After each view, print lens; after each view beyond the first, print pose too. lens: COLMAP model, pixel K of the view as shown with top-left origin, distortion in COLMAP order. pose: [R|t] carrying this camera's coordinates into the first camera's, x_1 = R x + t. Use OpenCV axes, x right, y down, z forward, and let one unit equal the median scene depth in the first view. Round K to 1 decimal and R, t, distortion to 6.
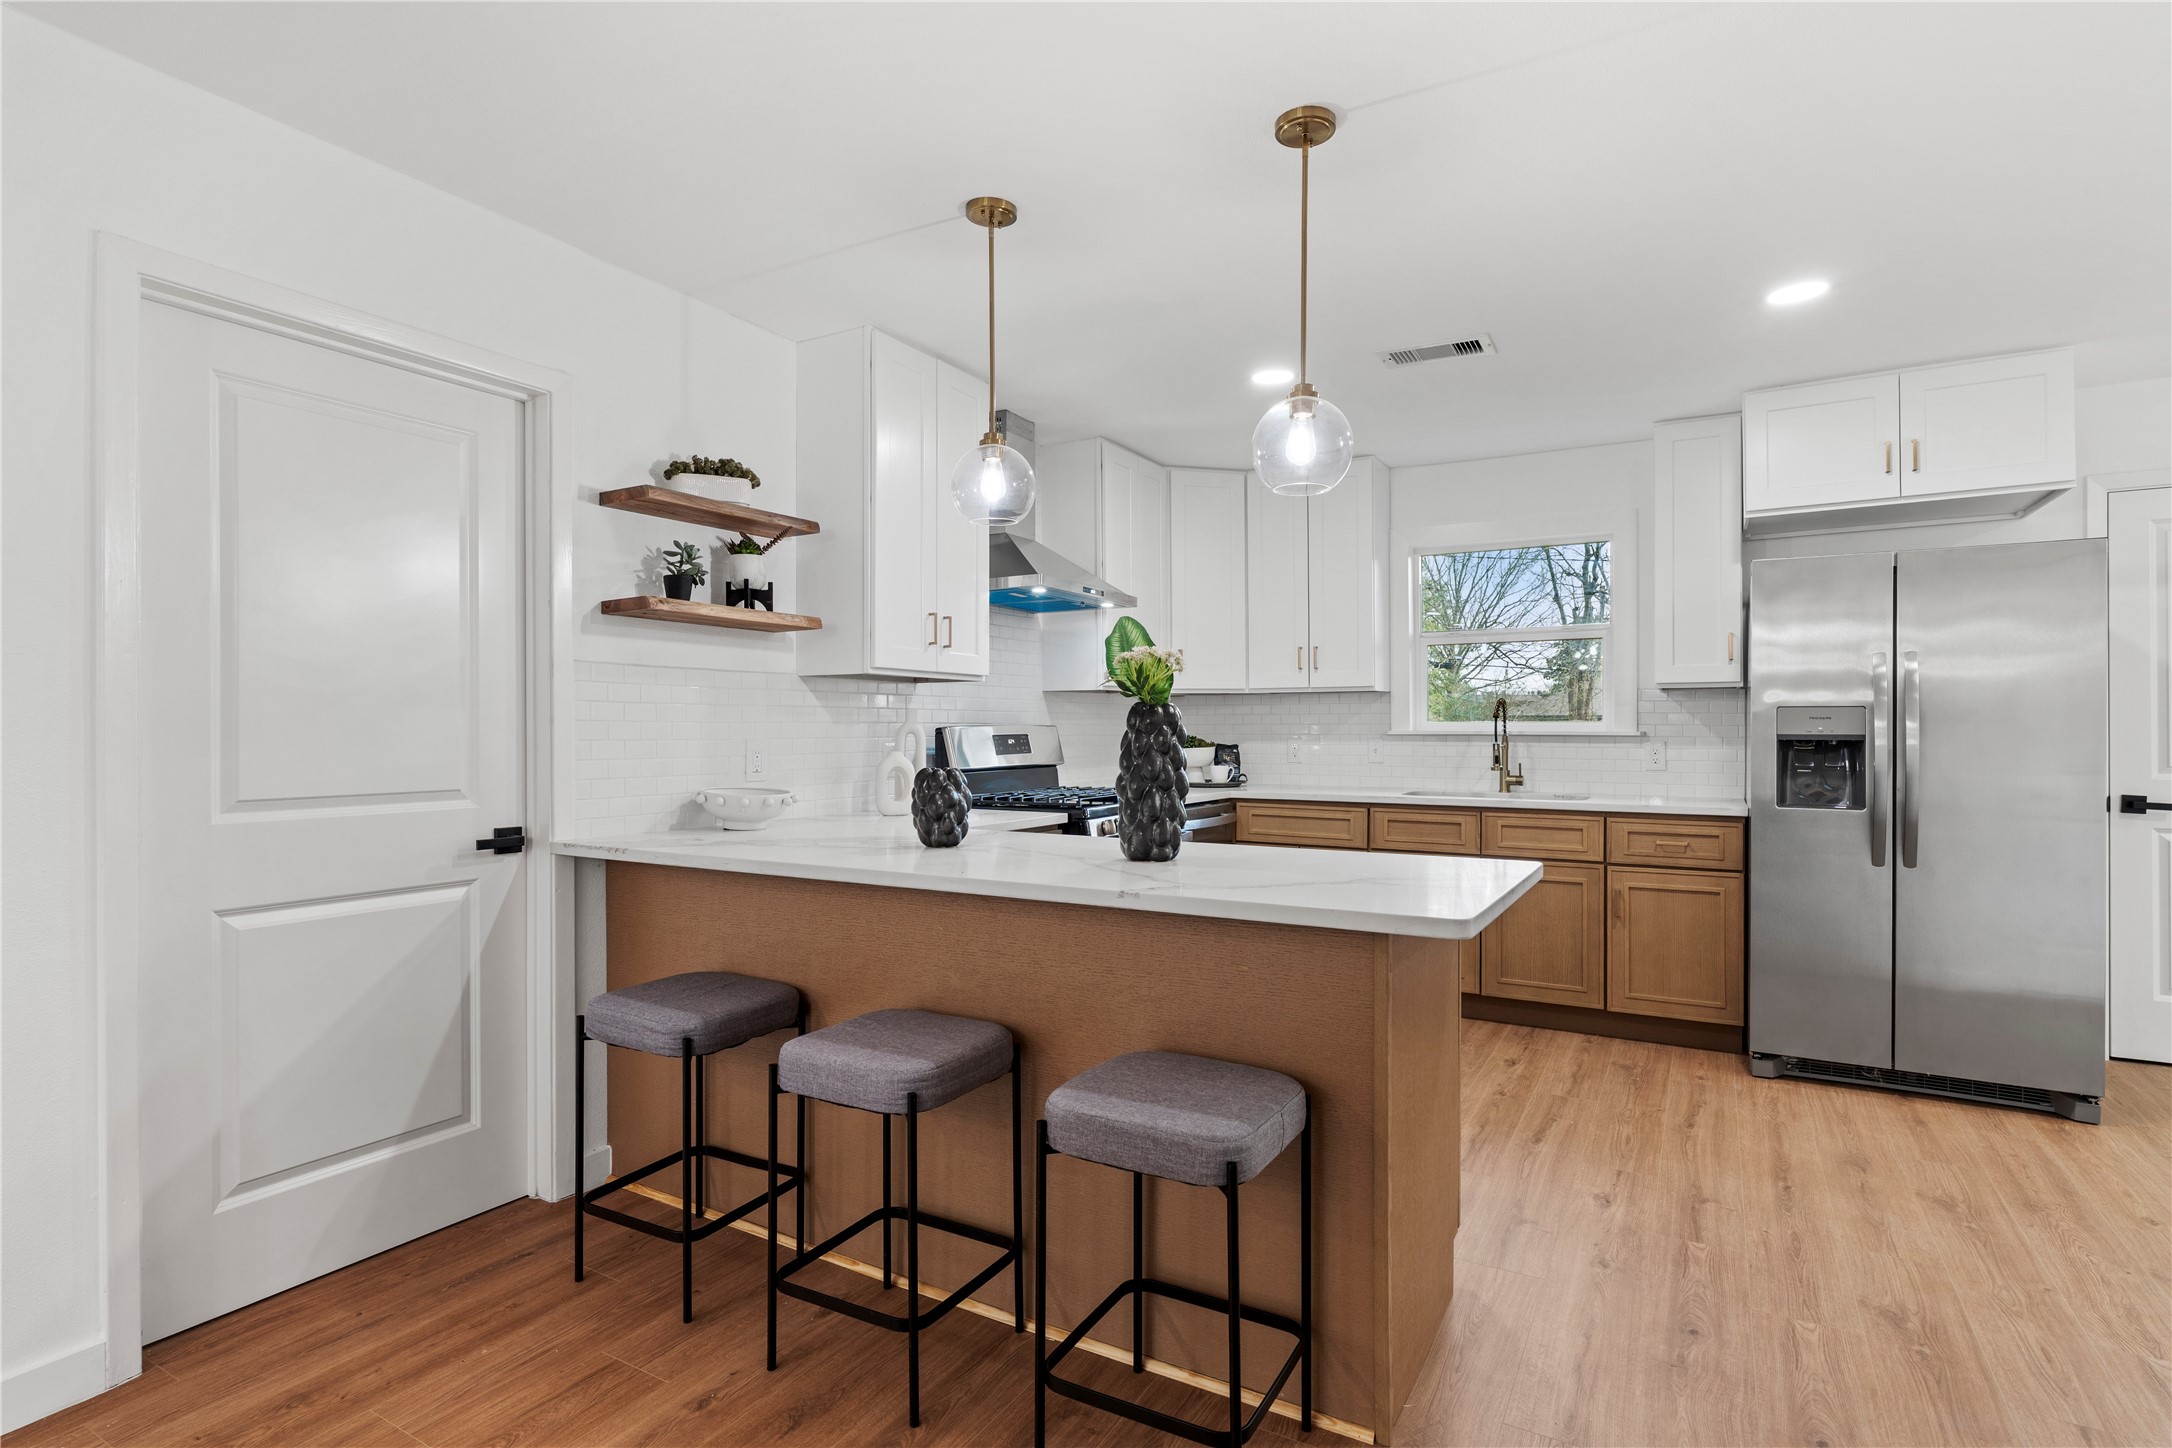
lens RADIAL K [[1078.1, 0, 1085.5], [0, 1078.1, 730.7], [0, 0, 1]] dist [-0.004600, 0.001118]
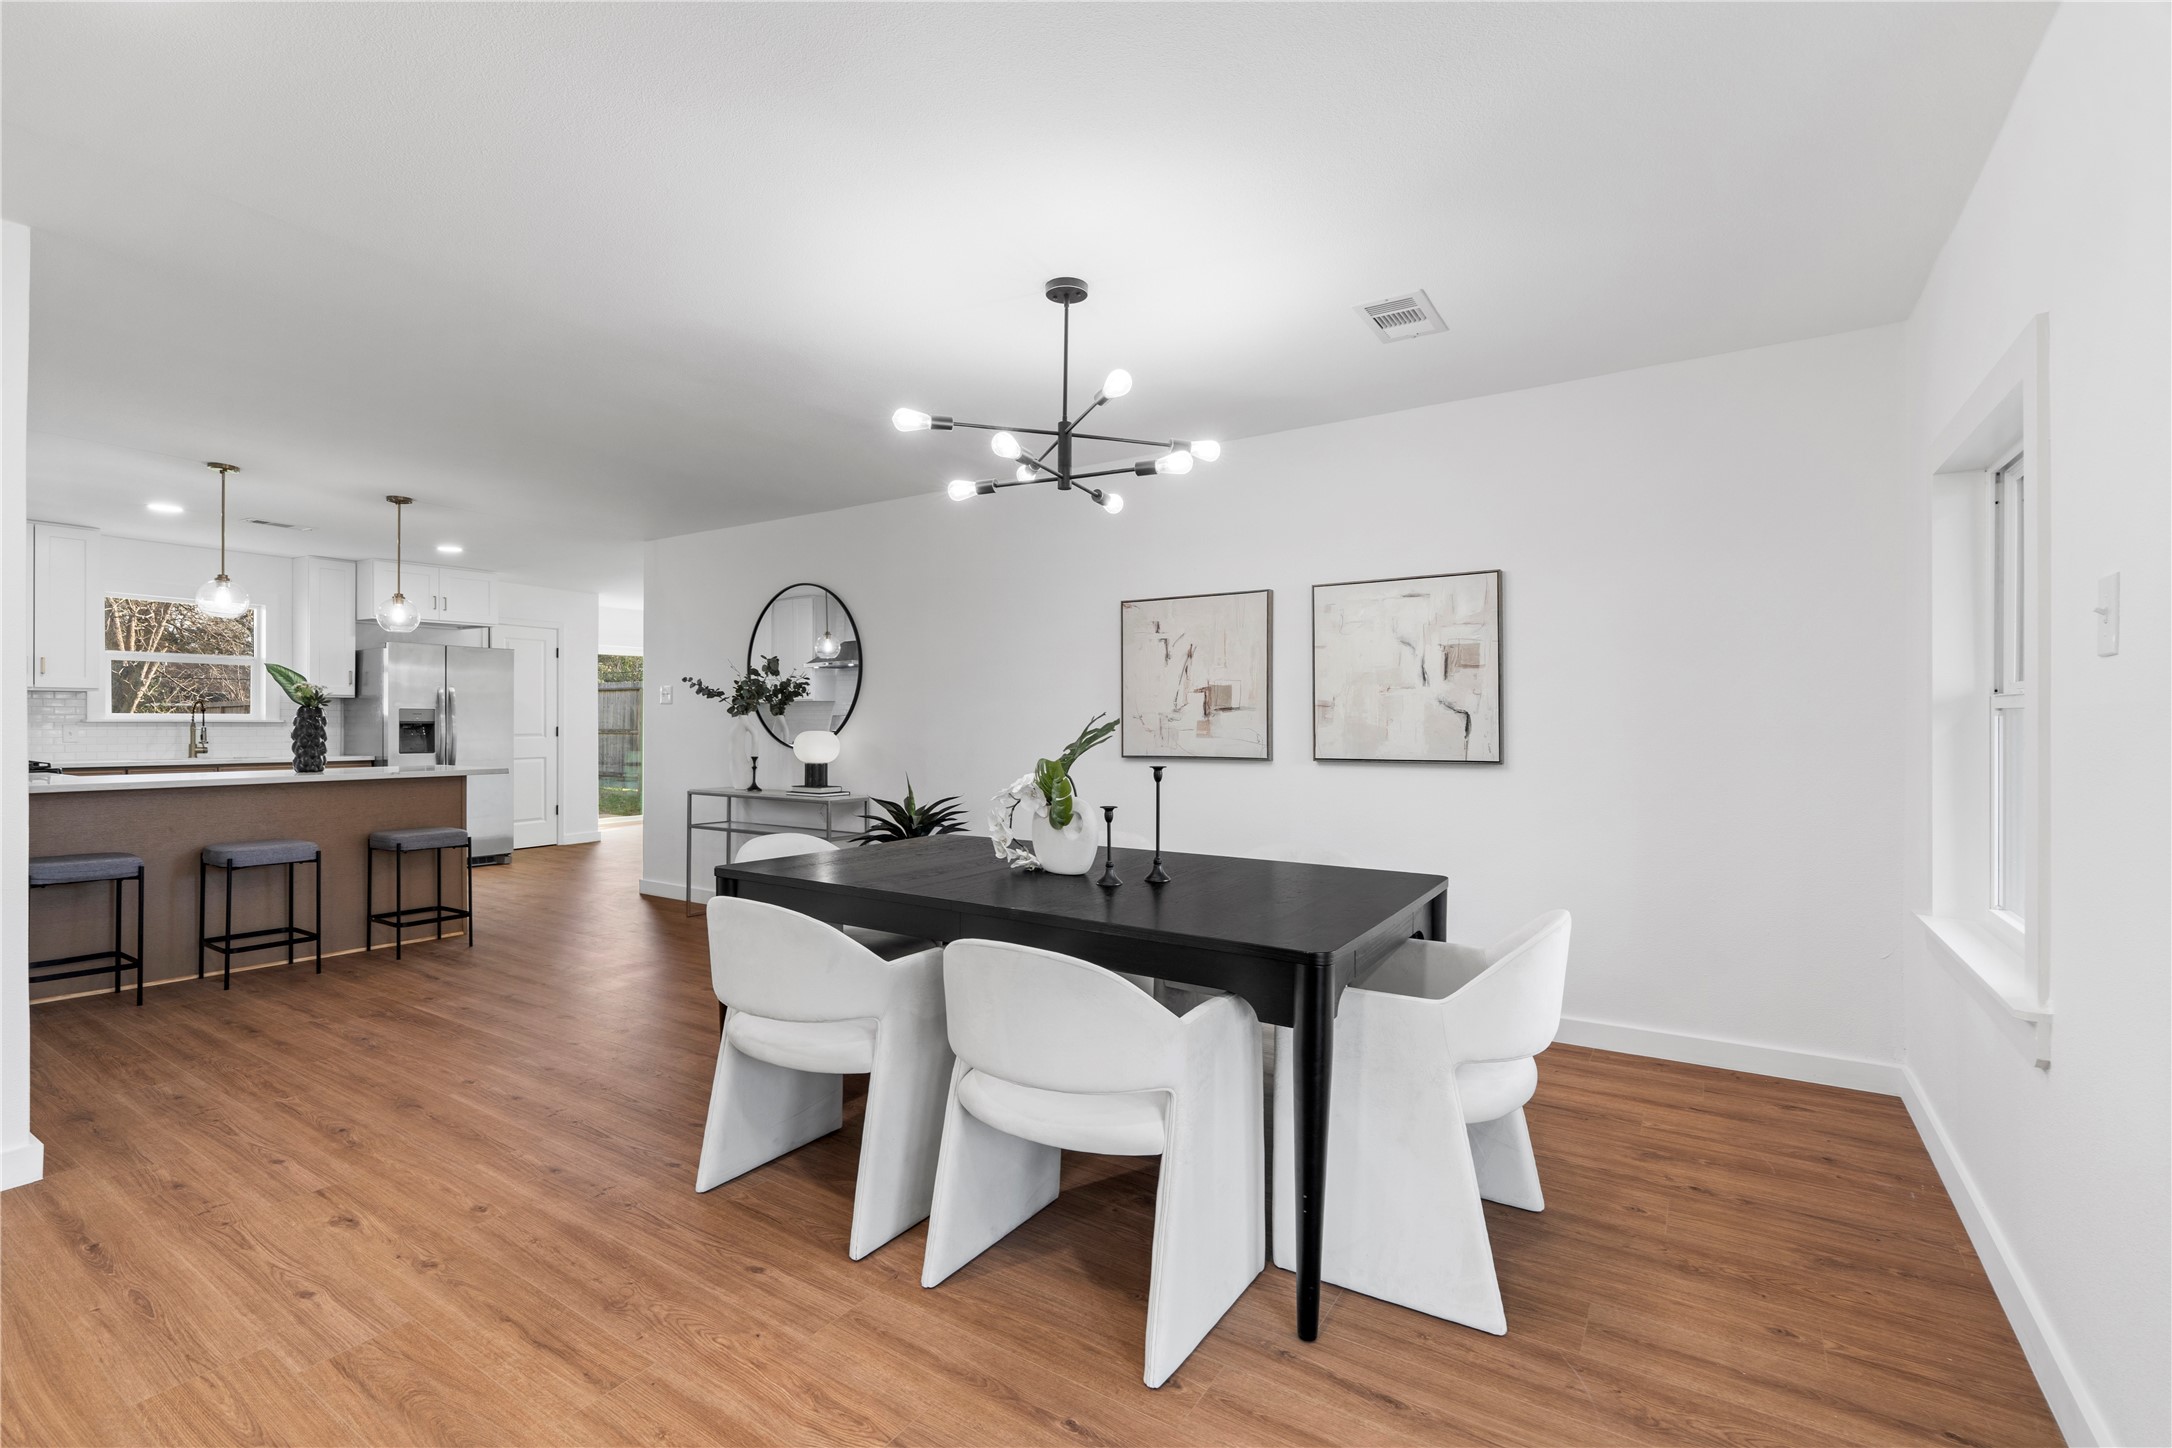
lens RADIAL K [[978.7, 0, 1086.0], [0, 978.7, 724.0], [0, 0, 1]] dist [-0.001746, -0.000054]
pose [[0.054511, -0.001565, 0.998512, -1.529625], [0.000947, 0.999998, 0.001515, 0.009082], [-0.998513, 0.000863, 0.054512, -0.624359]]
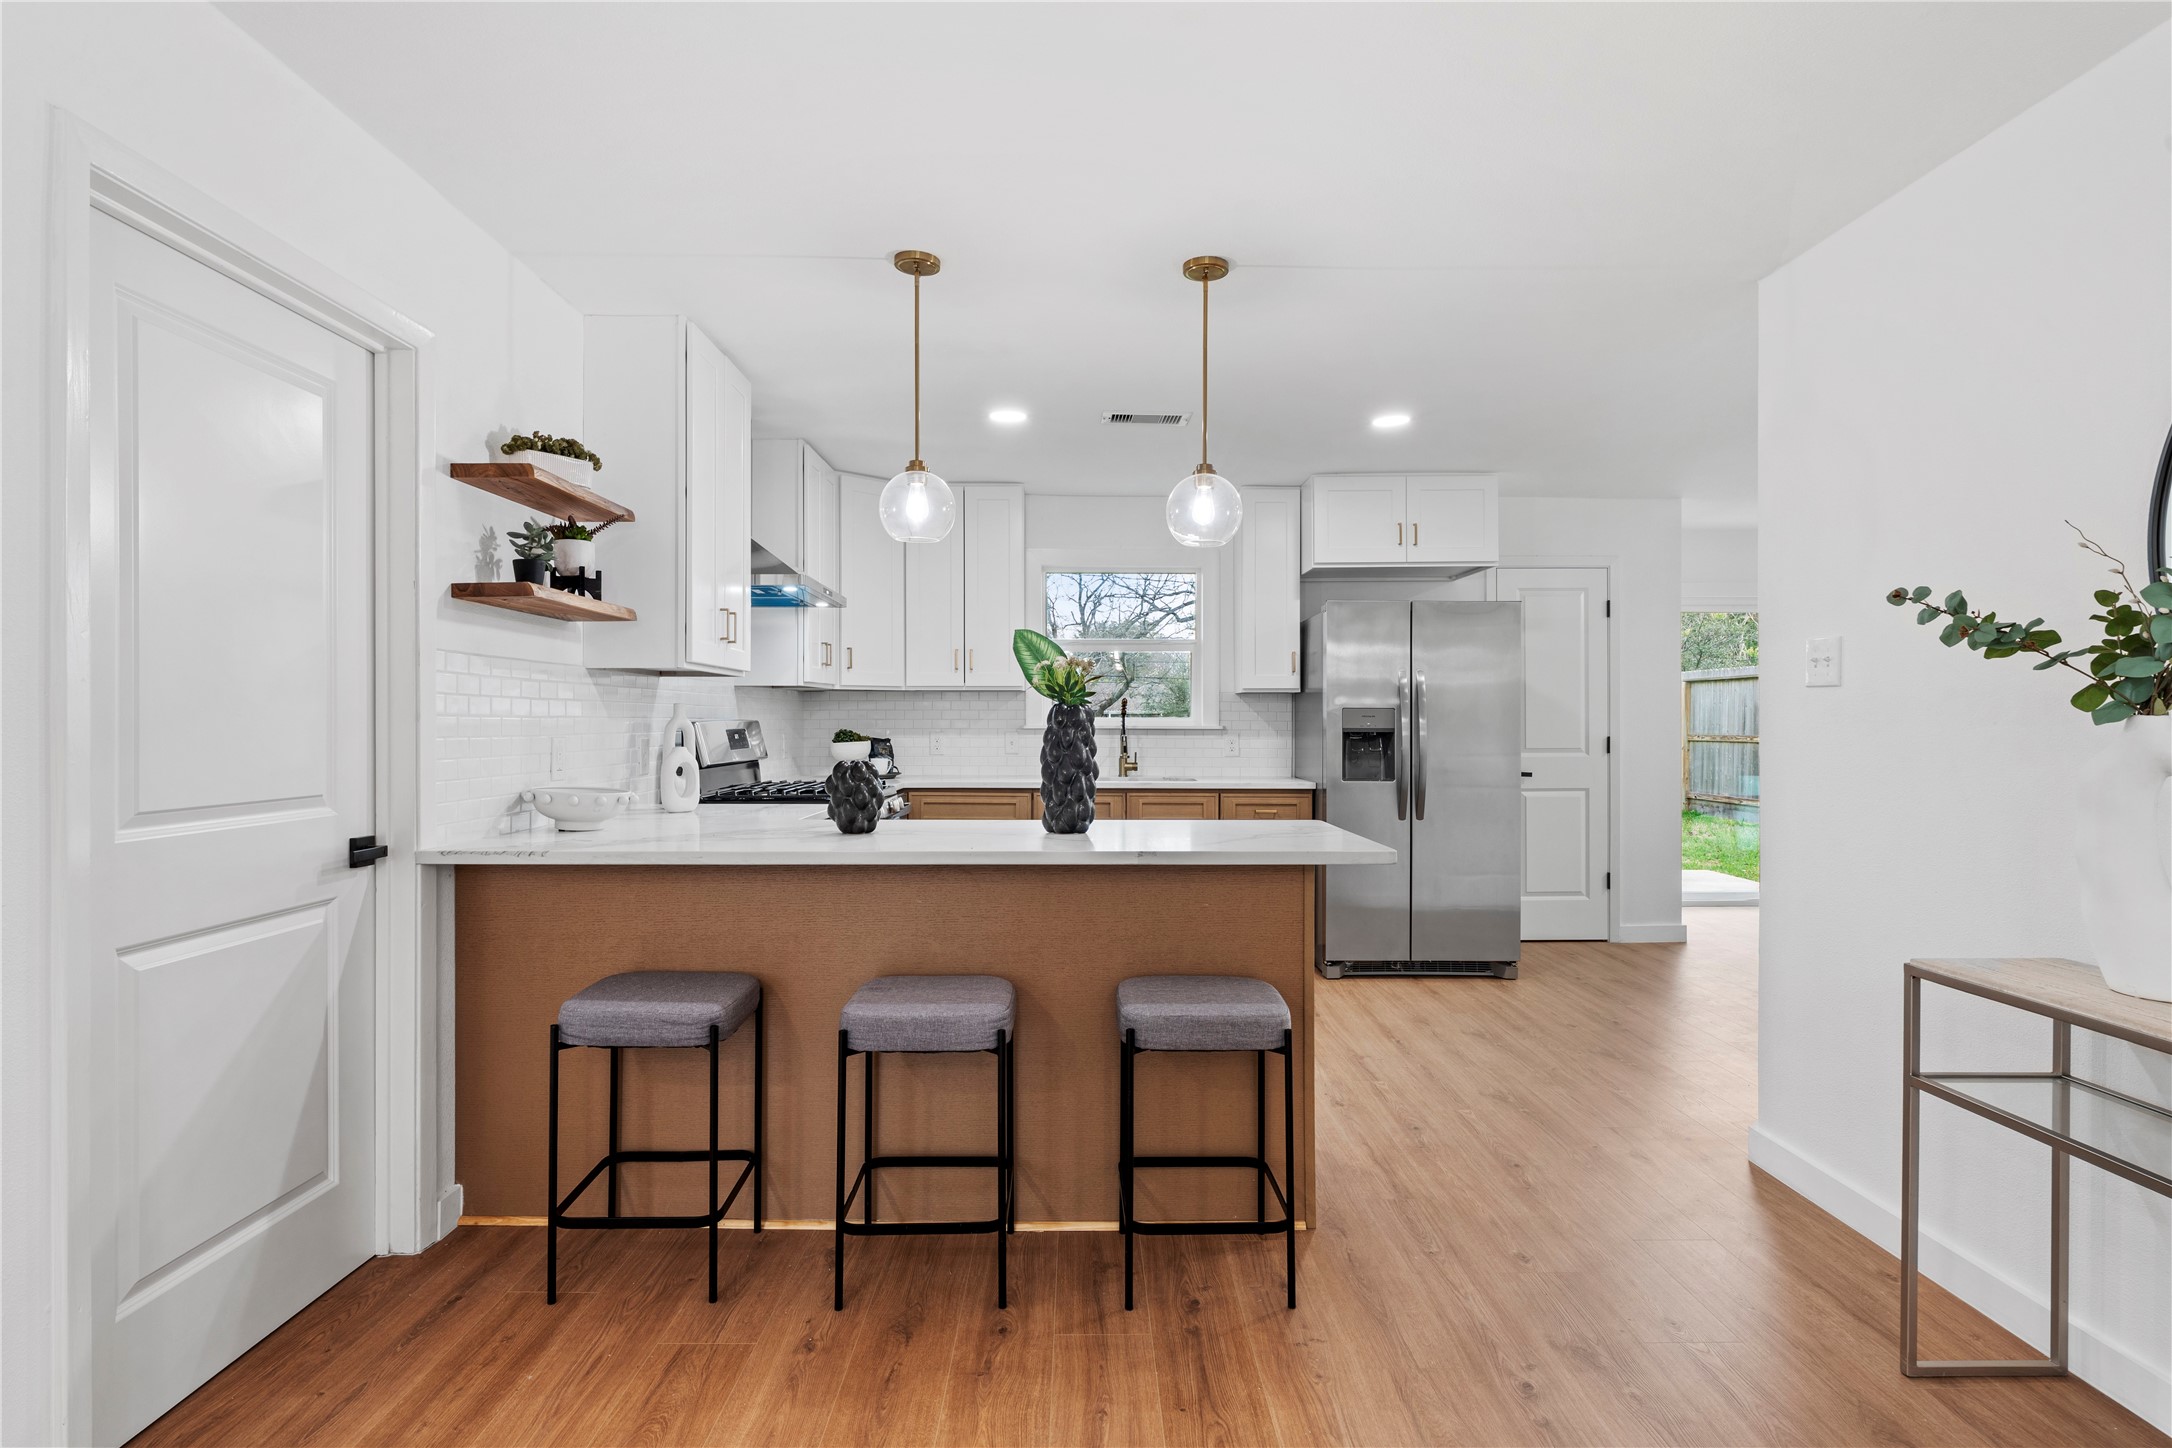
lens RADIAL K [[1107.7, 0, 1086.0], [0, 1107.7, 724.0], [0, 0, 1]] dist [-0.001701, 0.000741]
pose [[0.861796, 0.000071, 0.507255, -0.421293], [0.000154, 1.000000, -0.000403, -0.001584], [-0.507255, 0.000425, 0.861796, -0.064980]]
